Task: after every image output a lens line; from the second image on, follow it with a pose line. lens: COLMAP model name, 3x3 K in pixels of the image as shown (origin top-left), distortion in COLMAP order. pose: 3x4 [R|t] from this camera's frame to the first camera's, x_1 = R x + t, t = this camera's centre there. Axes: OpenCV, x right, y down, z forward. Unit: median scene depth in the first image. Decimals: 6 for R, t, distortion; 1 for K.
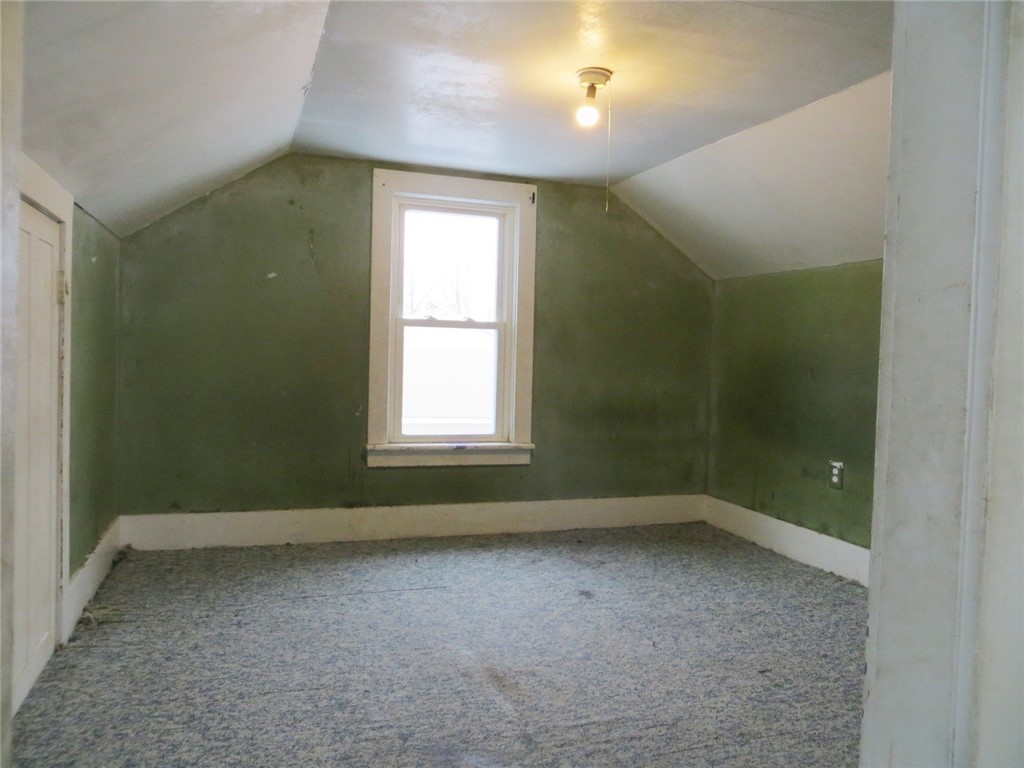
lens RADIAL K [[765.2, 0, 510.8], [0, 765.2, 363.2], [0, 0, 1]] dist [-0.004582, -0.000360]
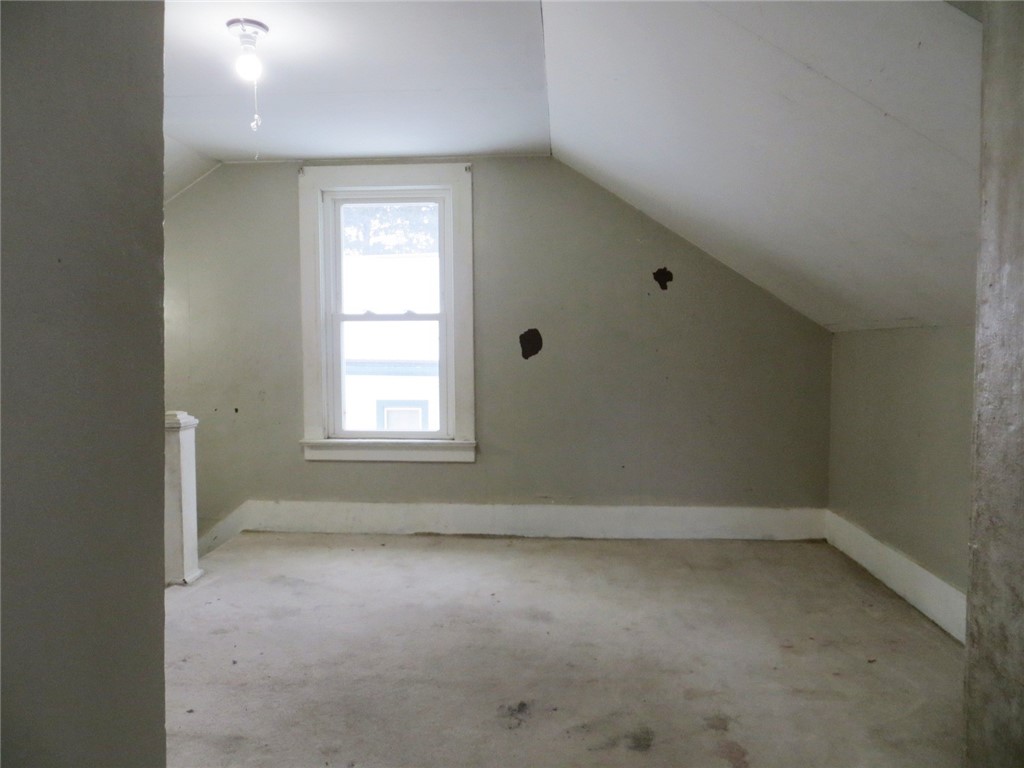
lens RADIAL K [[772.2, 0, 512.0], [0, 772.2, 384.0], [0, 0, 1]] dist [-0.012124, 0.001204]
pose [[0.911792, -0.012534, -0.410461, 0.470074], [0.023461, 0.999492, 0.021594, 0.016256], [0.409982, -0.029319, 0.911622, 0.167059]]
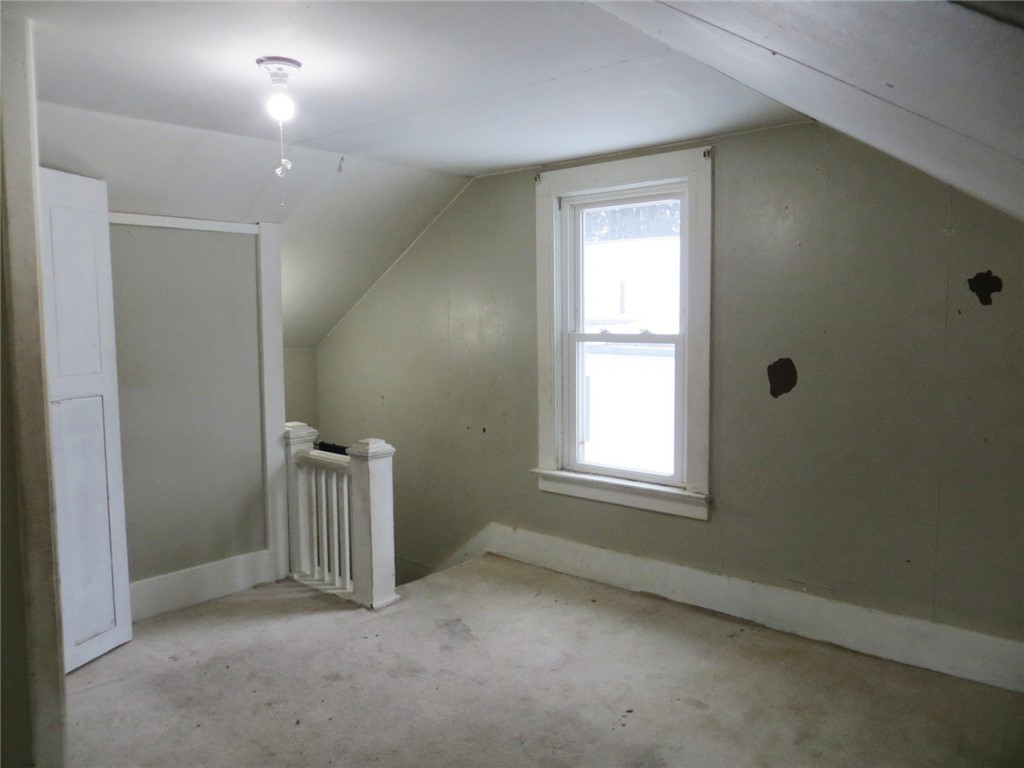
lens RADIAL K [[772.2, 0, 512.0], [0, 772.2, 384.0], [0, 0, 1]] dist [-0.012124, 0.001204]
pose [[0.490805, 0.042885, -0.870213, 0.604016], [0.006405, 0.998583, 0.052823, -0.046761], [0.871246, -0.031500, 0.489835, 0.480317]]
